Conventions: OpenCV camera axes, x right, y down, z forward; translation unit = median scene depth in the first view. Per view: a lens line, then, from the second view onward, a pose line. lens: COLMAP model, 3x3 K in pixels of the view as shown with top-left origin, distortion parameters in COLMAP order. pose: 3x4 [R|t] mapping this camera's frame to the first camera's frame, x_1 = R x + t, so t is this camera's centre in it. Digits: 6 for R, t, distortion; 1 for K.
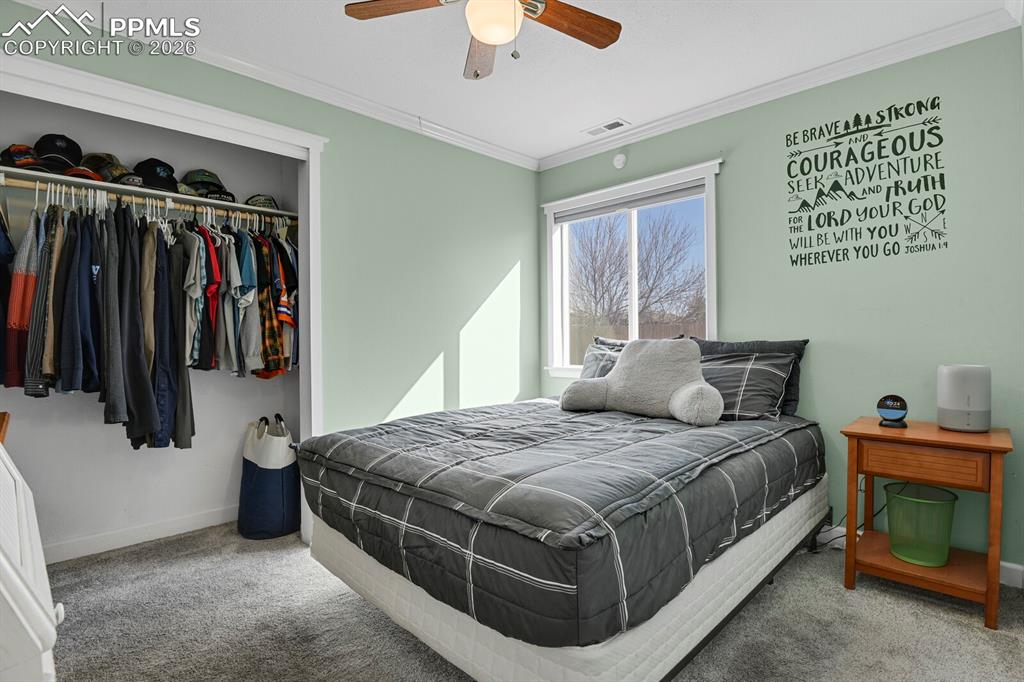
lens RADIAL K [[500.3, 0, 522.0], [0, 500.3, 340.8], [0, 0, 1]] dist [-0.025760, -0.001422]
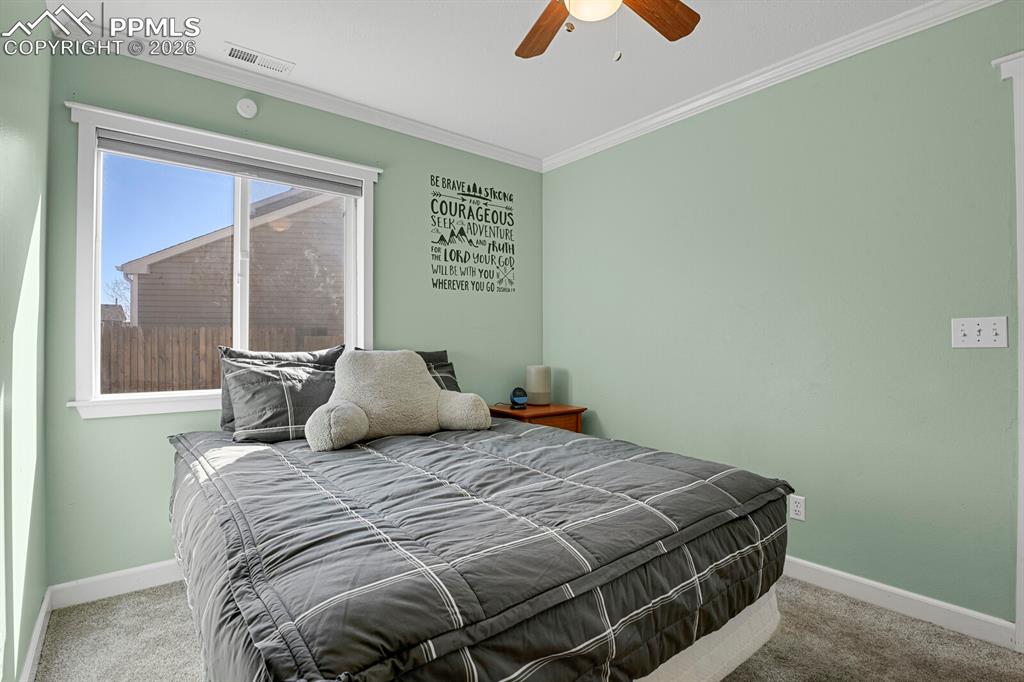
lens RADIAL K [[500.3, 0, 522.0], [0, 500.3, 340.8], [0, 0, 1]] dist [-0.025760, -0.001422]
pose [[0.116869, 0.013027, 0.993062, -0.651550], [0.000269, 0.999914, -0.013149, -0.010384], [-0.993147, 0.001803, 0.116856, 0.703579]]
